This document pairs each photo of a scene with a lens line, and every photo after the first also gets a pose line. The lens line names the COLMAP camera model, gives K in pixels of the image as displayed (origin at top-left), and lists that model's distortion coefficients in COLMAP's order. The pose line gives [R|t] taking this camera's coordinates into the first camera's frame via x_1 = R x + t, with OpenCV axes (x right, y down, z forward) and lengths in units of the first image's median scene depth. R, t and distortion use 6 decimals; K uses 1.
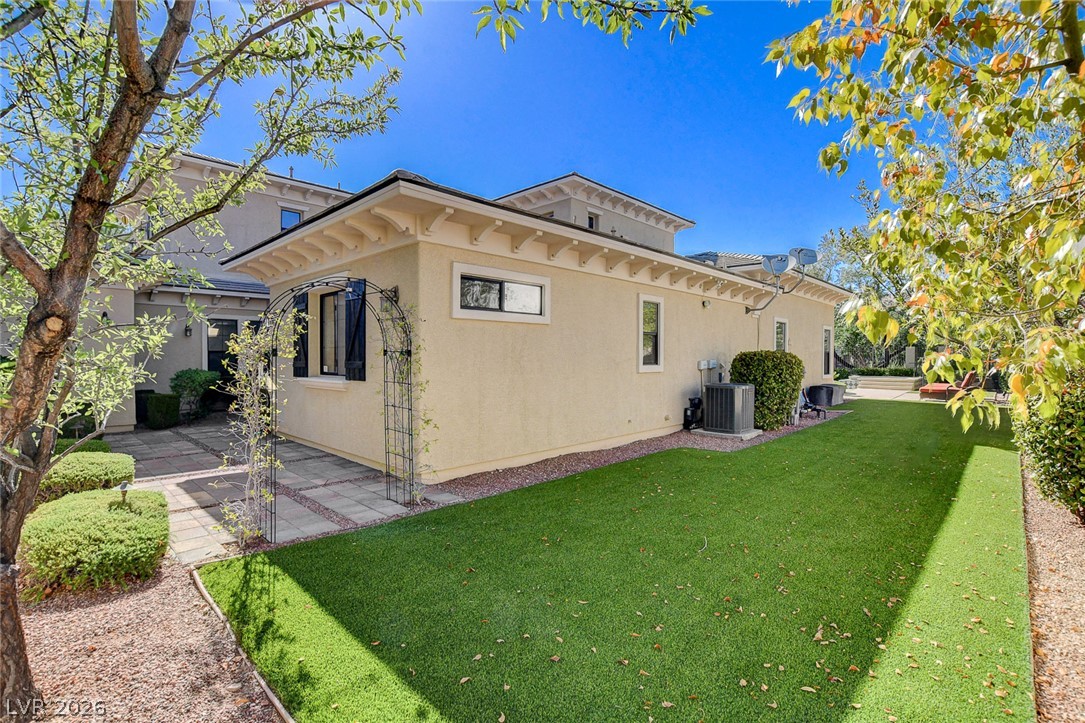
lens RADIAL K [[495.8, 0, 548.4], [0, 495.8, 361.8], [0, 0, 1]] dist [-0.015943, 0.000423]
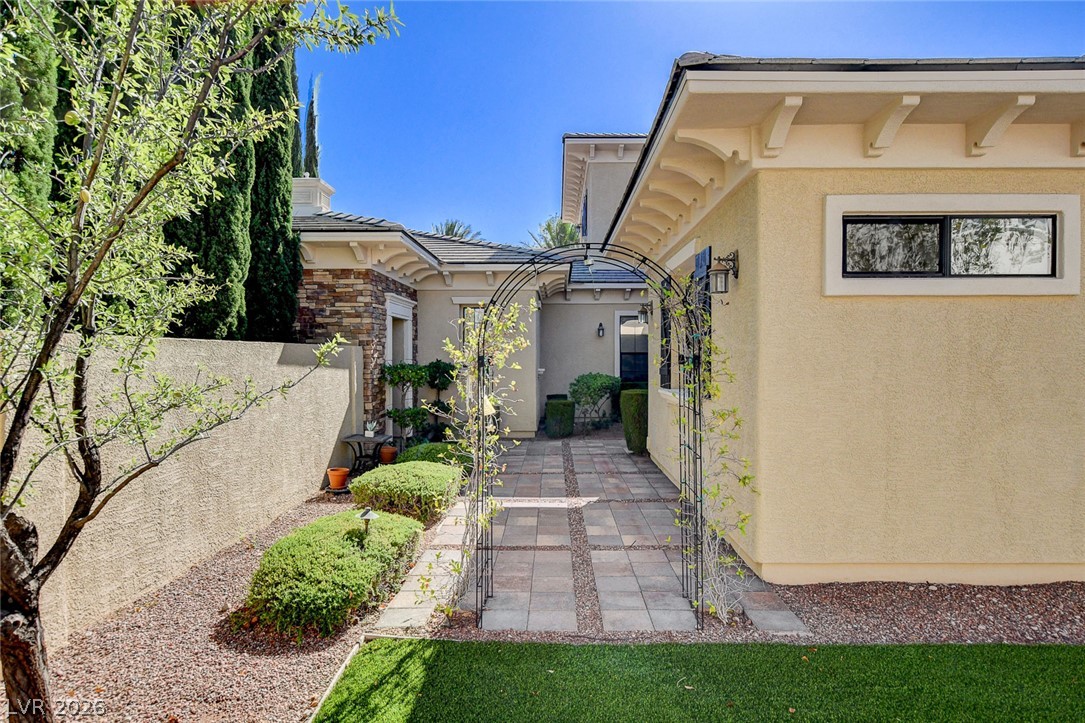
lens RADIAL K [[636.5, 0, 541.2], [0, 636.5, 358.2], [0, 0, 1]] dist [-0.009141, 0.000892]
pose [[0.685225, -0.000435, -0.728332, 0.109508], [-0.005742, 0.999966, -0.006000, -0.011354], [0.728309, 0.008294, 0.685198, 0.274388]]
